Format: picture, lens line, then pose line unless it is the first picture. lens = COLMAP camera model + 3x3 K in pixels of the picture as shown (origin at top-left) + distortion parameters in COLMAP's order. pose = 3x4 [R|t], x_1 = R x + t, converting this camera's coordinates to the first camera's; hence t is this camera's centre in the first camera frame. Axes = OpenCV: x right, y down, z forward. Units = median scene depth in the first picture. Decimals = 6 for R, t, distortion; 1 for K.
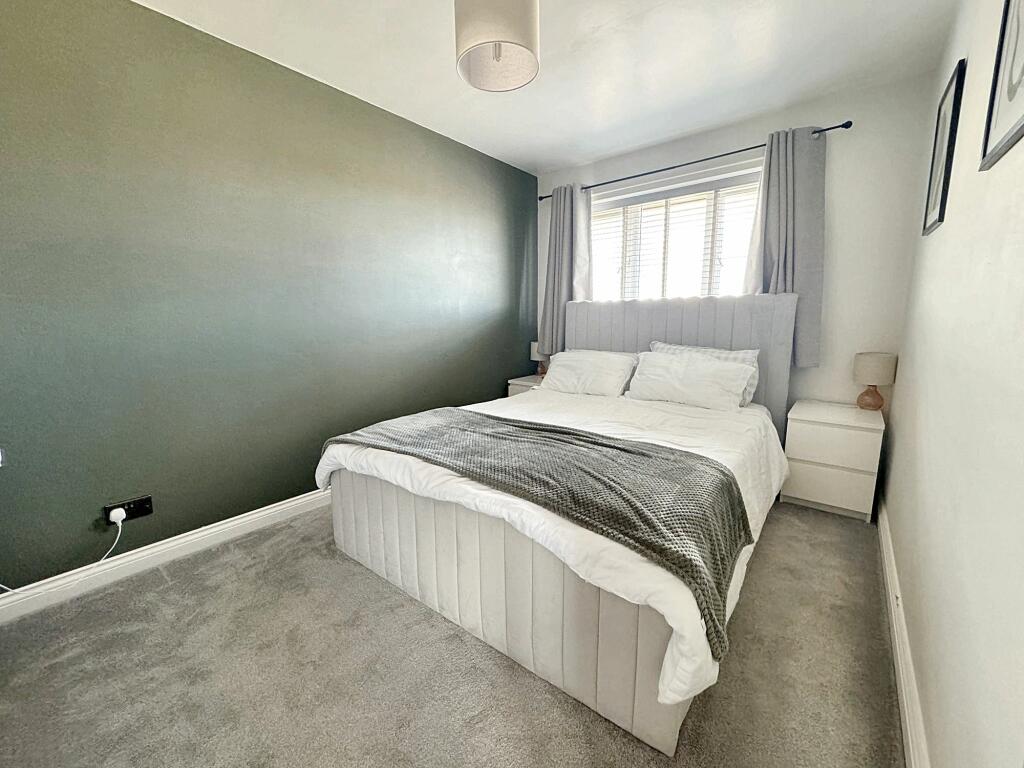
lens RADIAL K [[406.1, 0, 509.8], [0, 406.1, 382.2], [0, 0, 1]] dist [0.000157, 0.000049]
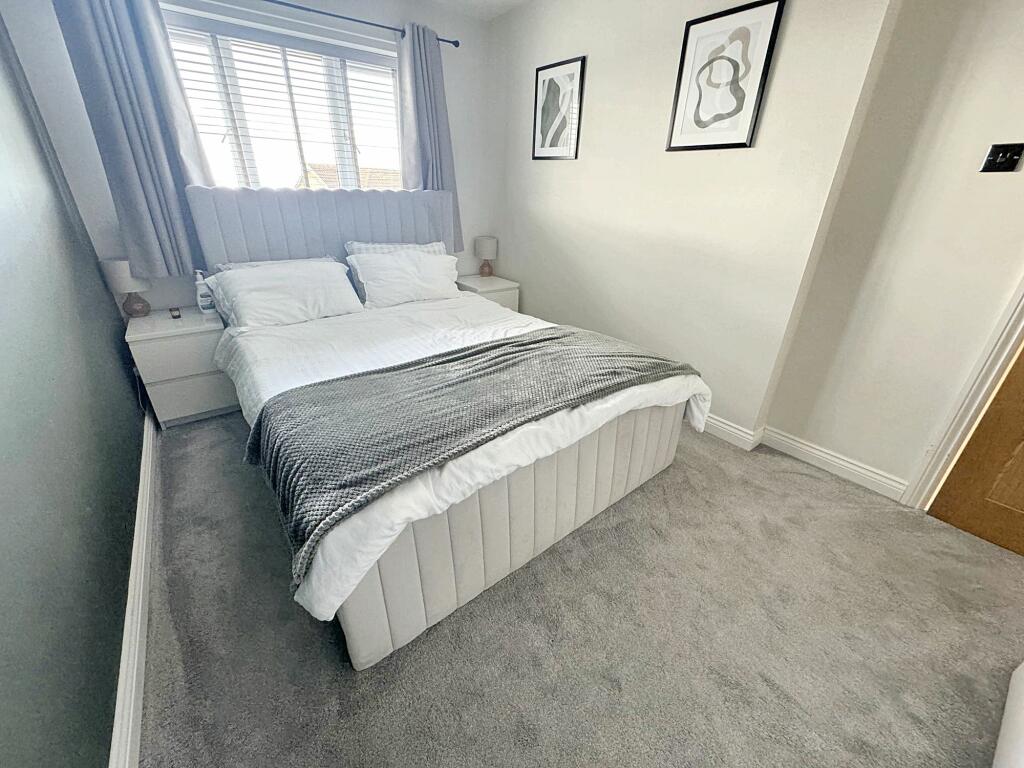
lens RADIAL K [[406.1, 0, 509.8], [0, 406.1, 382.2], [0, 0, 1]] dist [0.000157, 0.000049]
pose [[0.233586, -0.398056, 0.887124, -0.783840], [0.136118, 0.916766, 0.375516, -0.169096], [-0.962761, 0.033038, 0.268326, 0.687903]]
